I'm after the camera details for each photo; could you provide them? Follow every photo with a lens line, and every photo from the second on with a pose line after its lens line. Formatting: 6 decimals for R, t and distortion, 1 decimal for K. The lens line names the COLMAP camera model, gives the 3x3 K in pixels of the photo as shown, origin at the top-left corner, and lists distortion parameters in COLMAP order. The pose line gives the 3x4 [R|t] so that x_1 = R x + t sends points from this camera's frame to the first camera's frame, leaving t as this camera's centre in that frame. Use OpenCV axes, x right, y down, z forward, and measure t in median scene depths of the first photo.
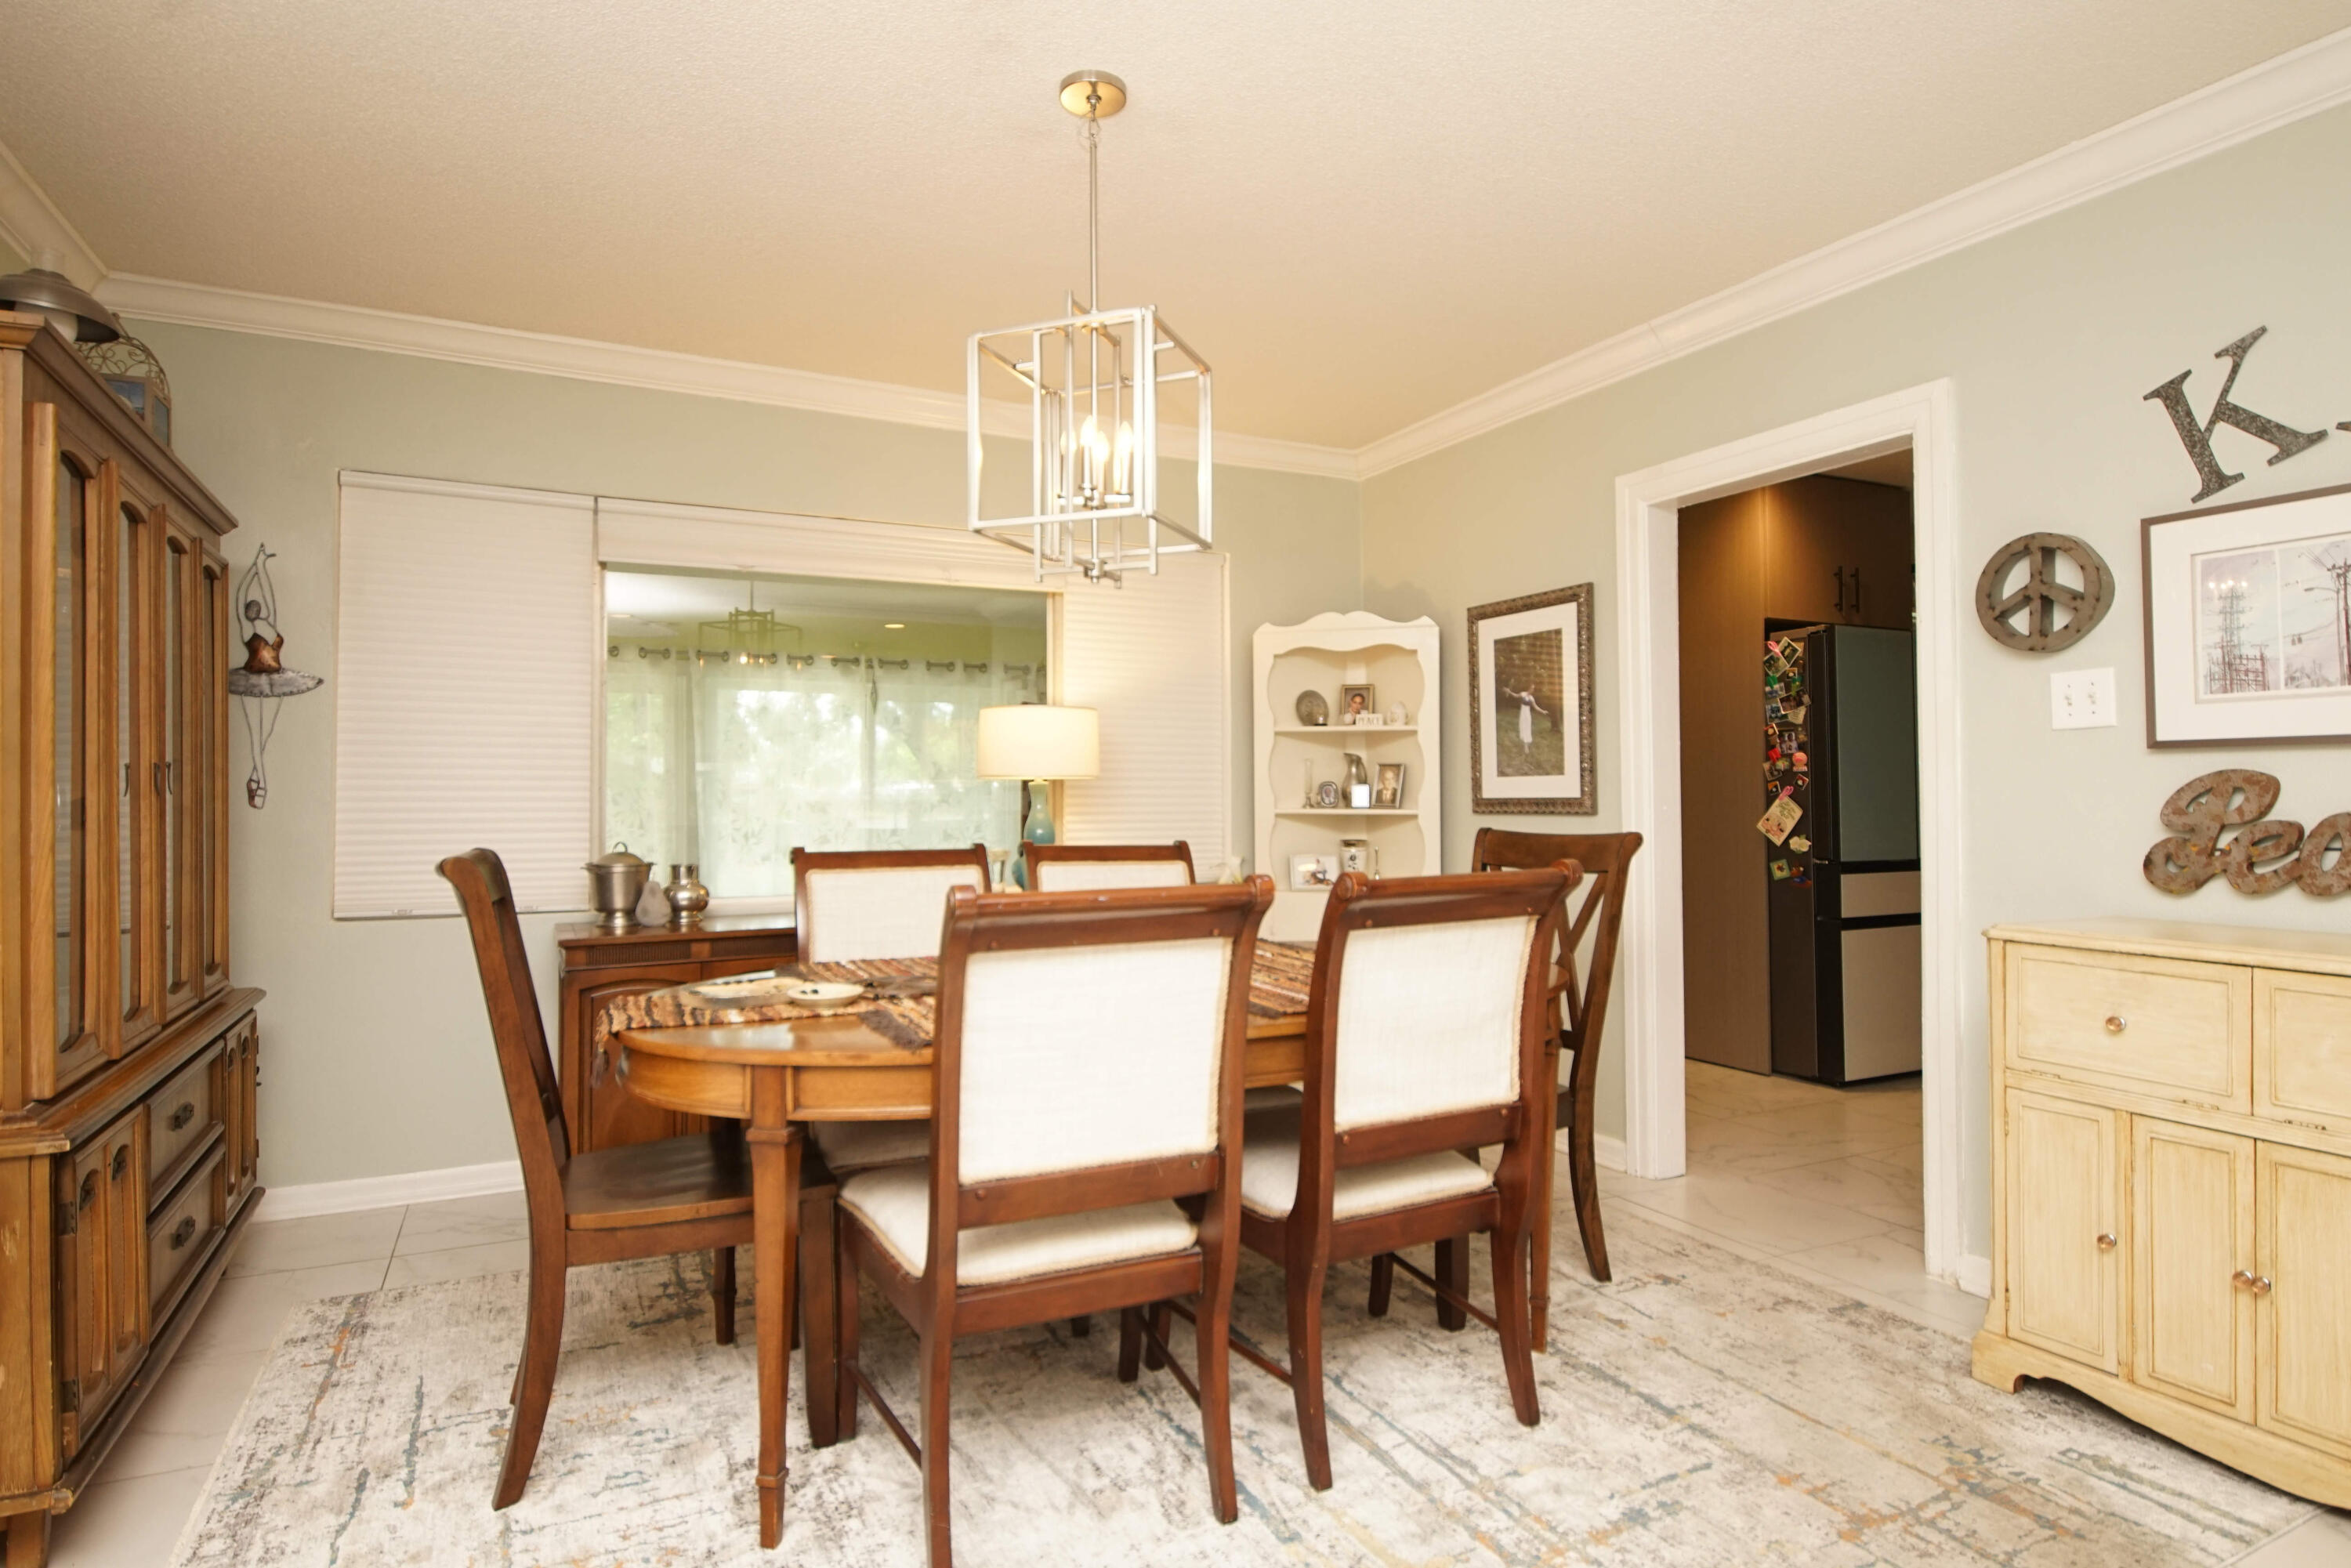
lens RADIAL K [[1253.8, 0, 1173.4], [0, 1253.8, 786.4], [0, 0, 1]] dist [0.022511, -0.024294]
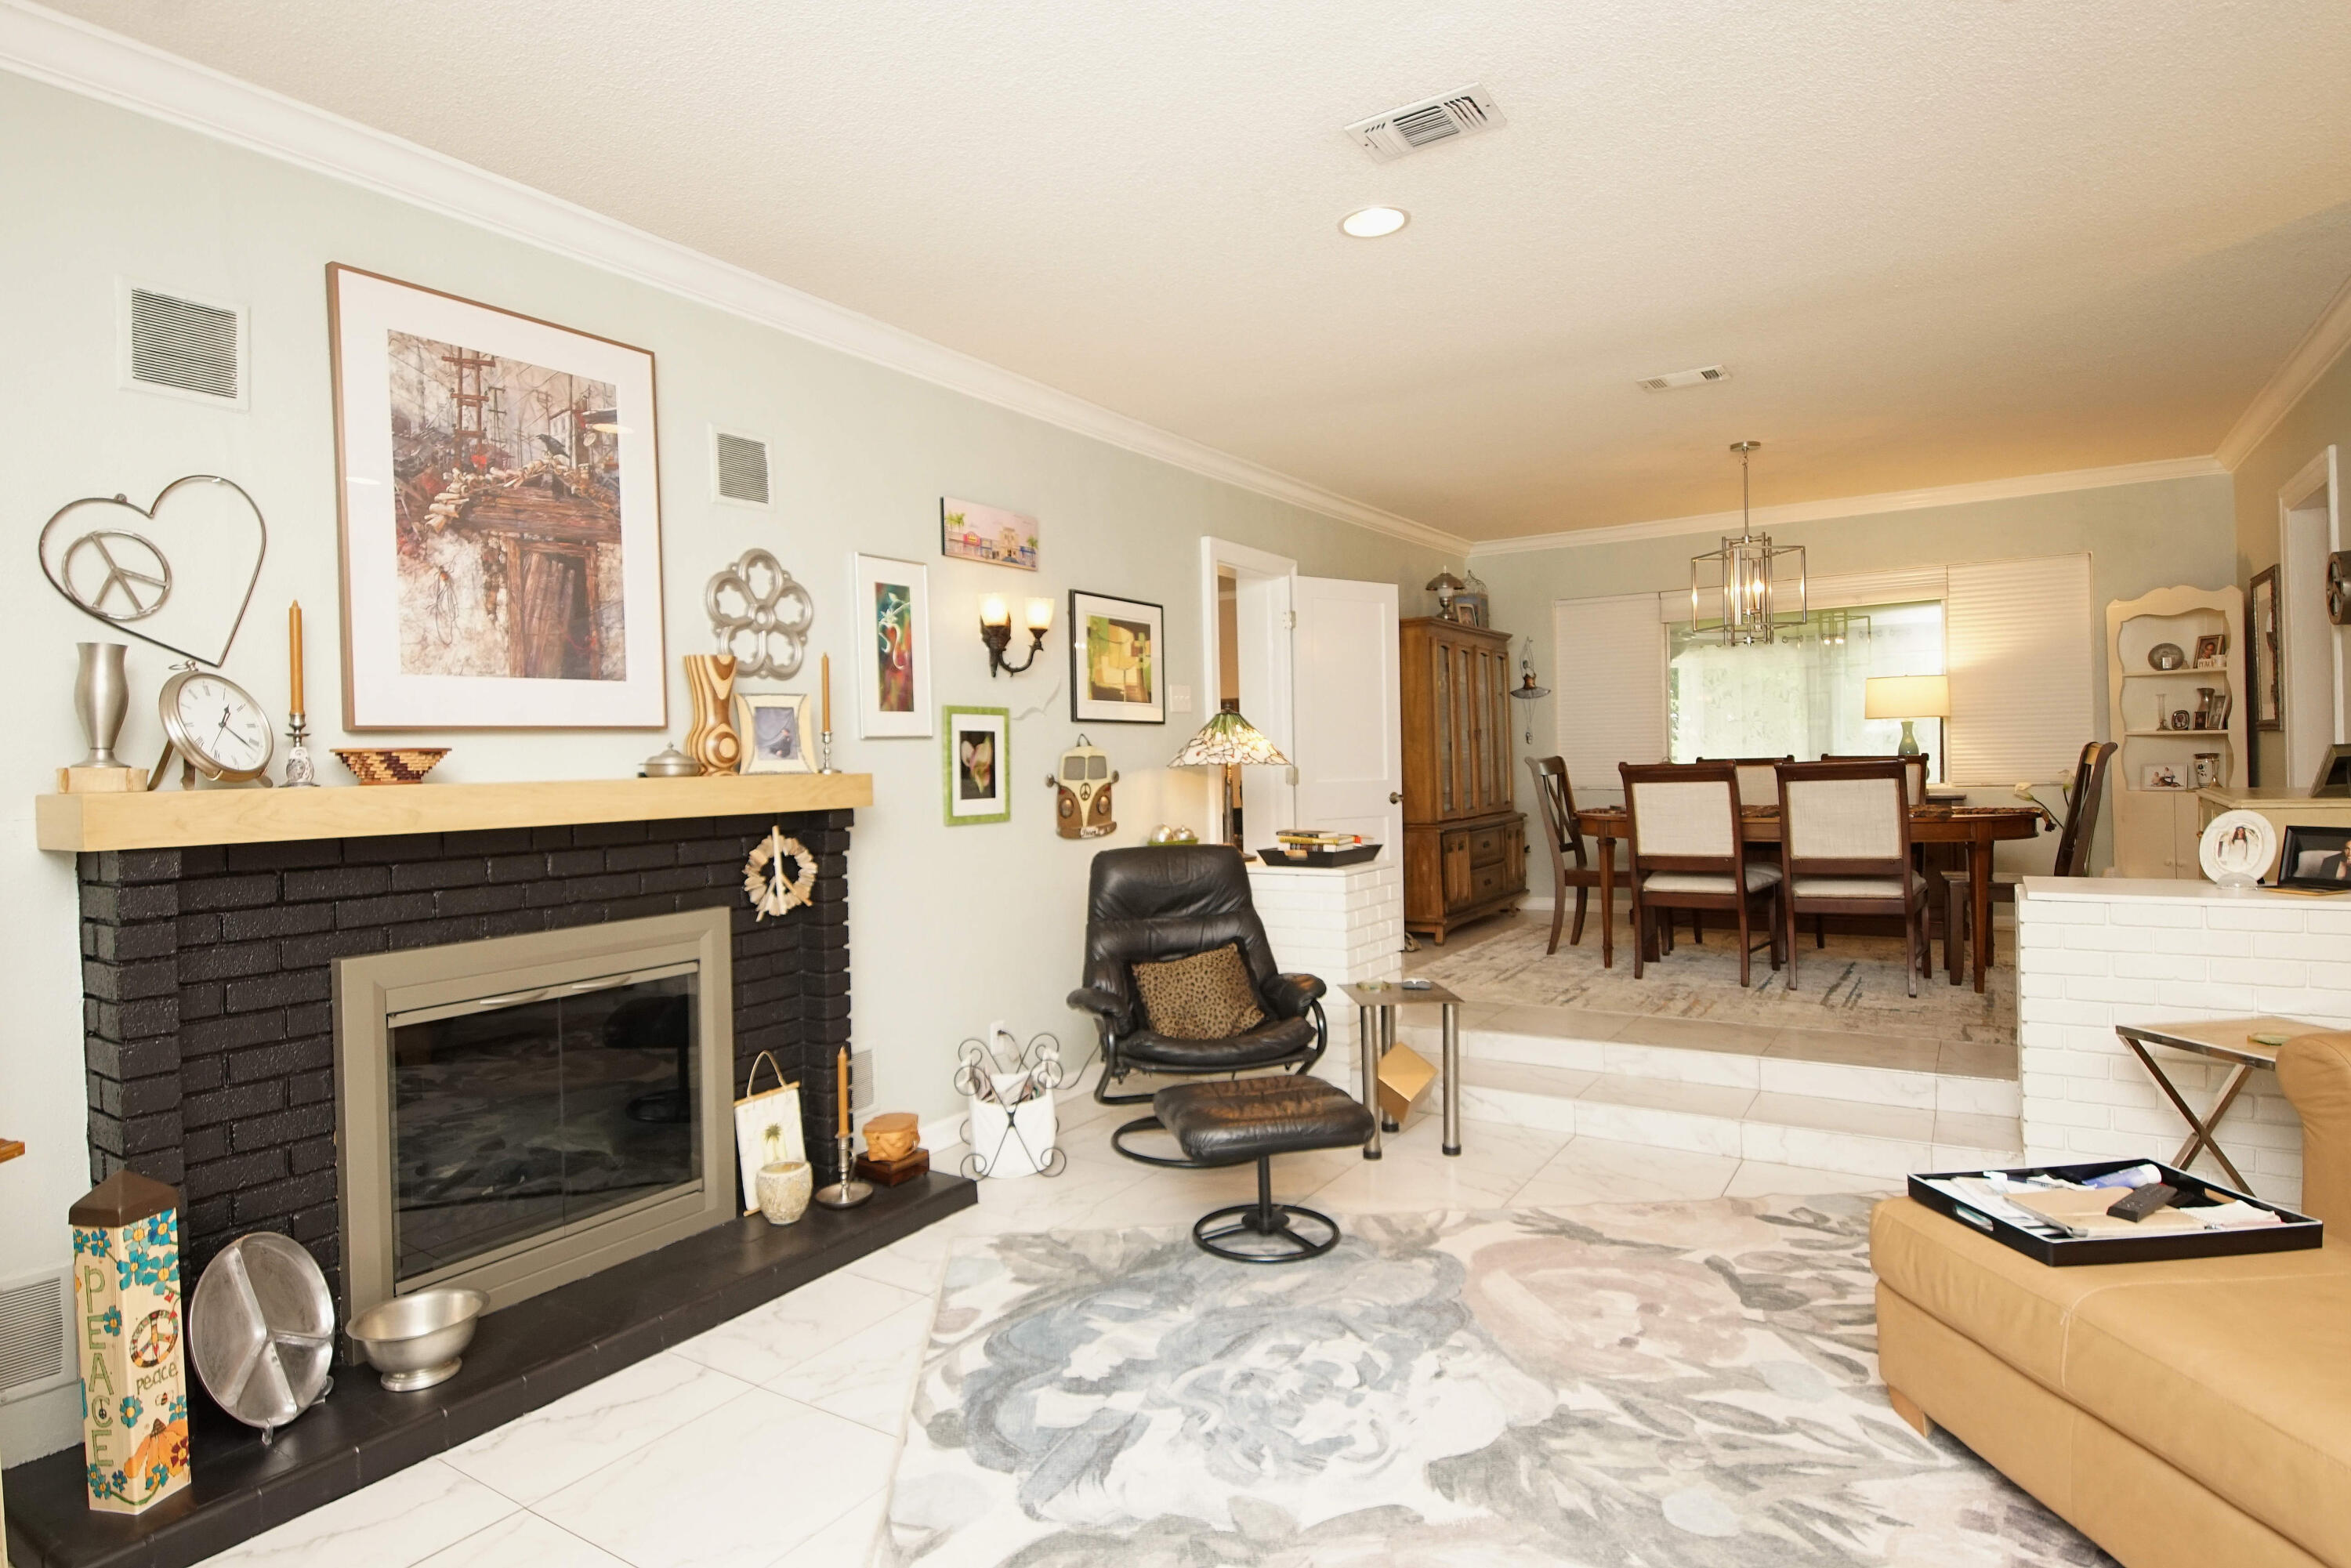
lens RADIAL K [[1253.8, 0, 1152.6], [0, 1253.8, 775.5], [0, 0, 1]] dist [0.022511, -0.024294]
pose [[0.498180, 0.001742, -0.867072, 1.588655], [0.032272, 0.999268, 0.020549, 0.005911], [0.866473, -0.038219, 0.497759, -1.328526]]
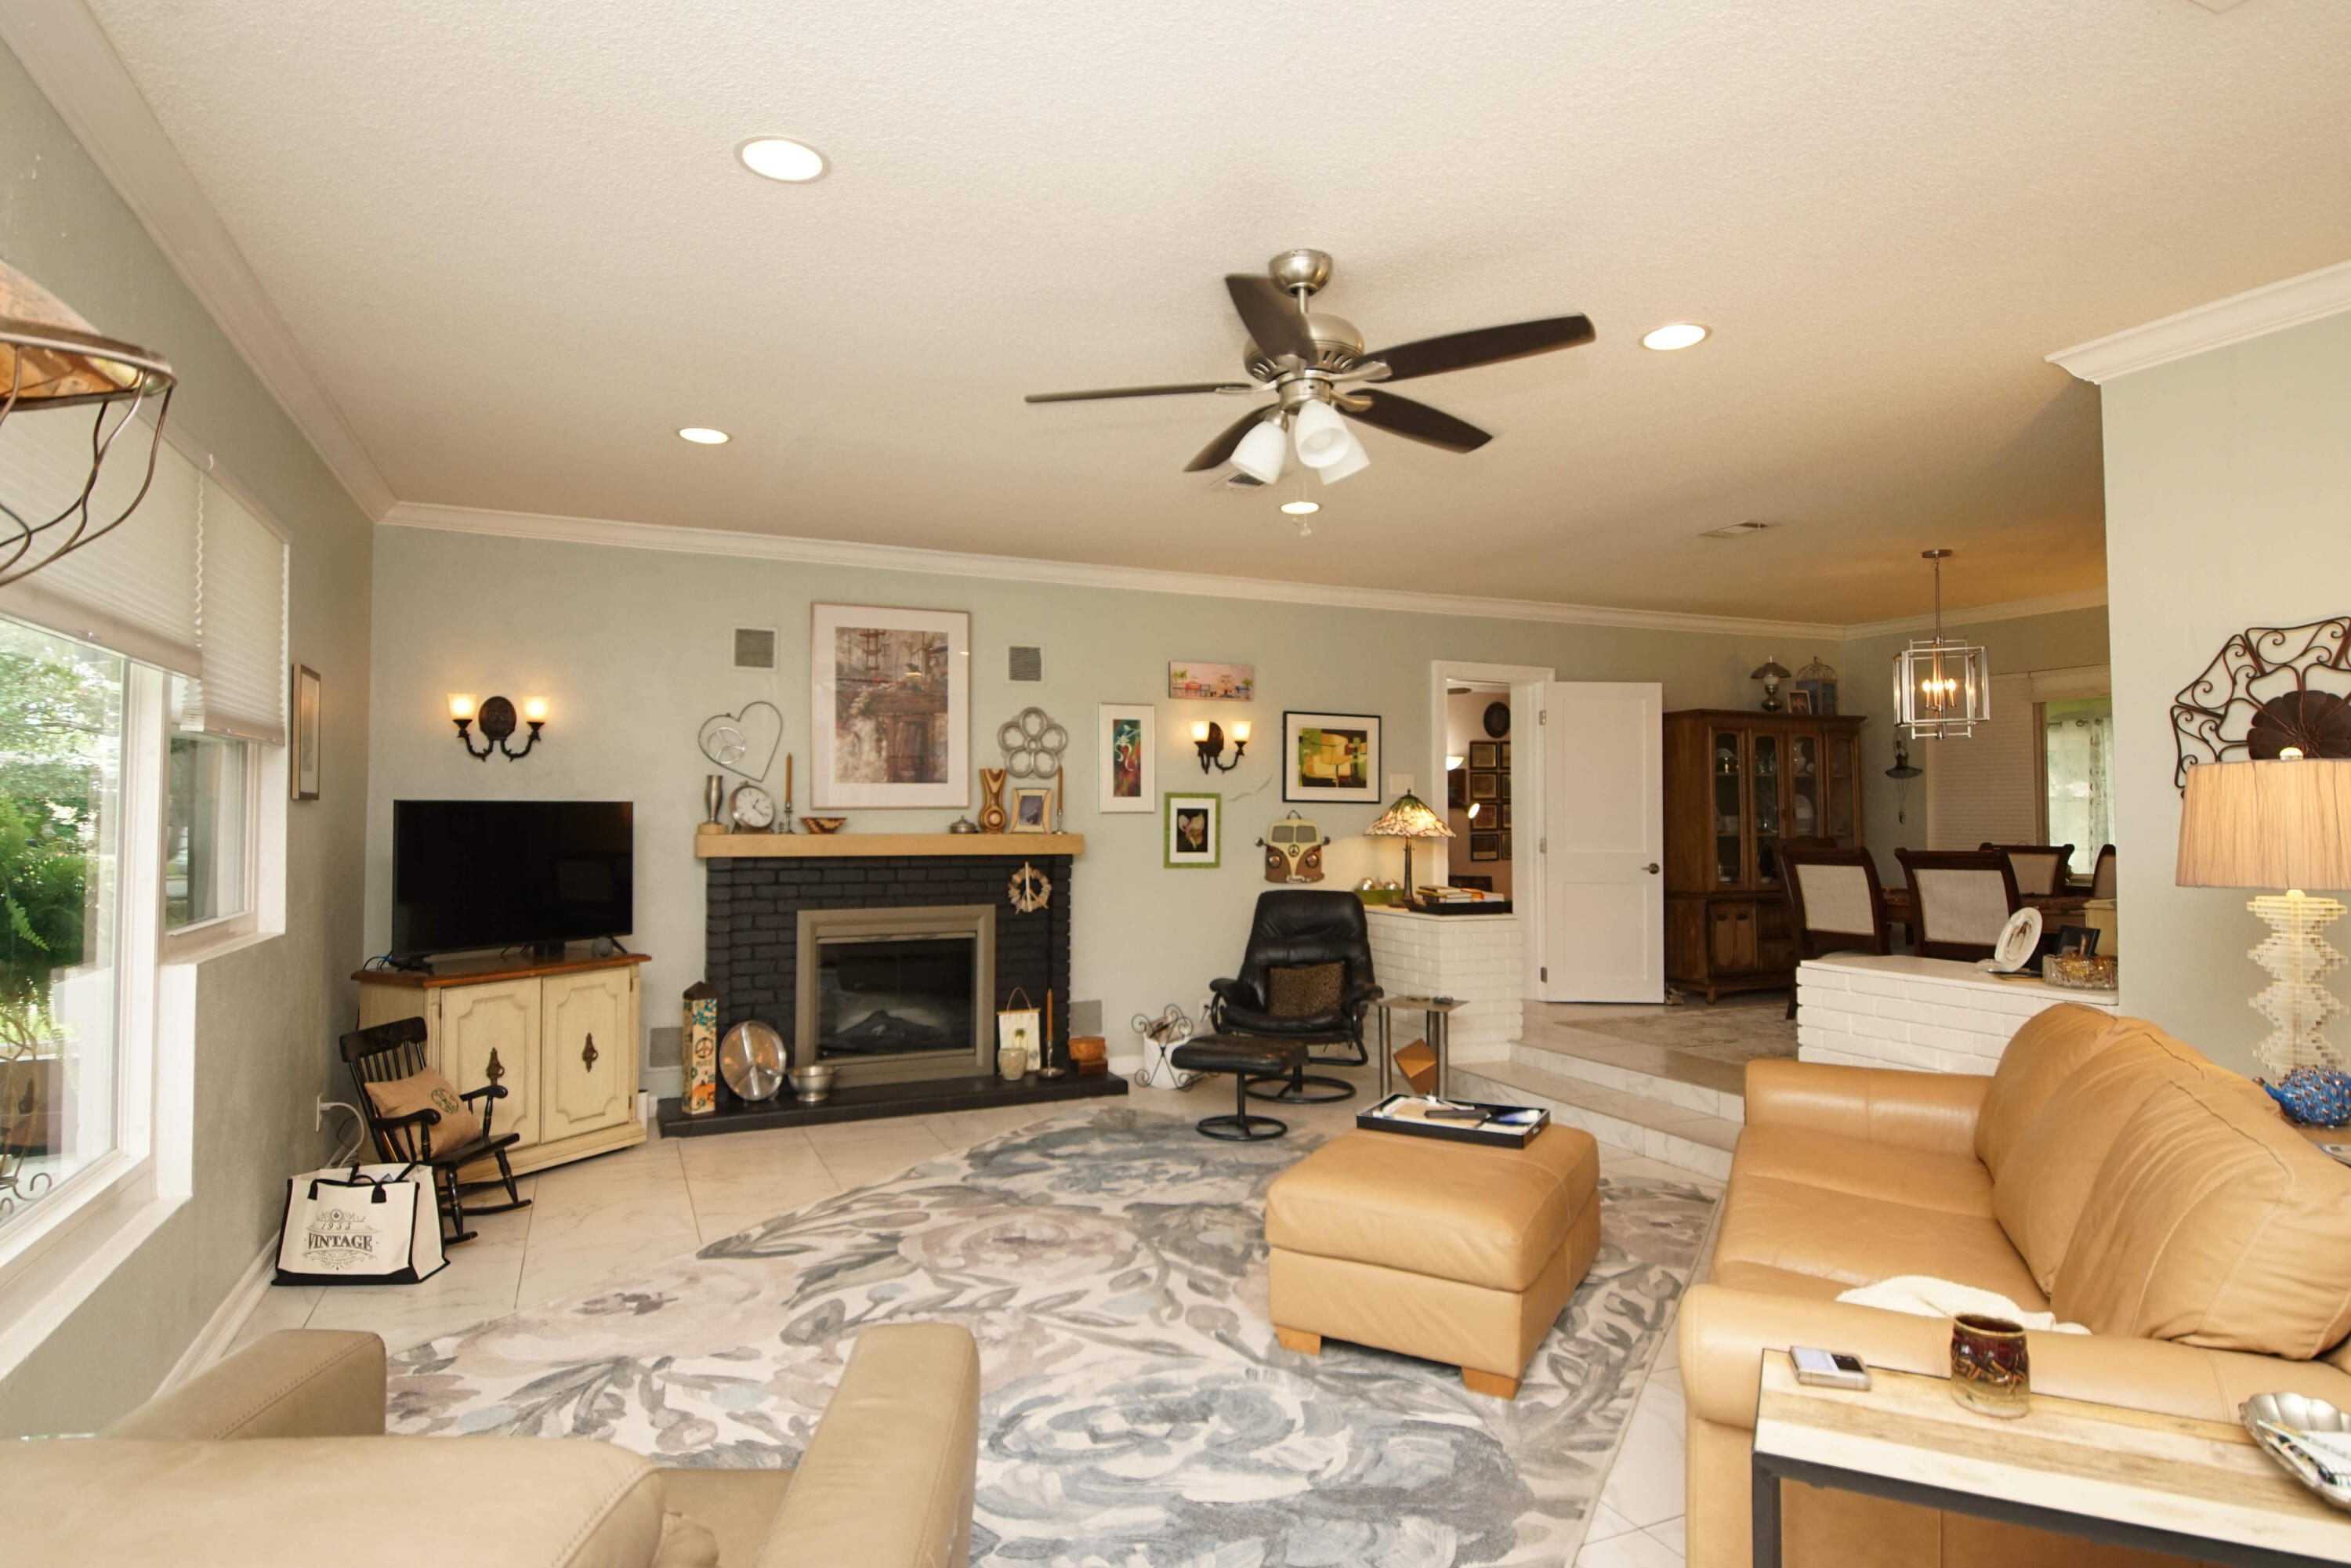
lens RADIAL K [[1253.8, 0, 1155.7], [0, 1253.8, 770.1], [0, 0, 1]] dist [0.022511, -0.024294]
pose [[-0.050989, -0.034478, -0.998104, 2.789110], [0.008374, 0.999354, -0.034949, -0.019819], [0.998664, -0.010140, -0.050667, -0.531673]]
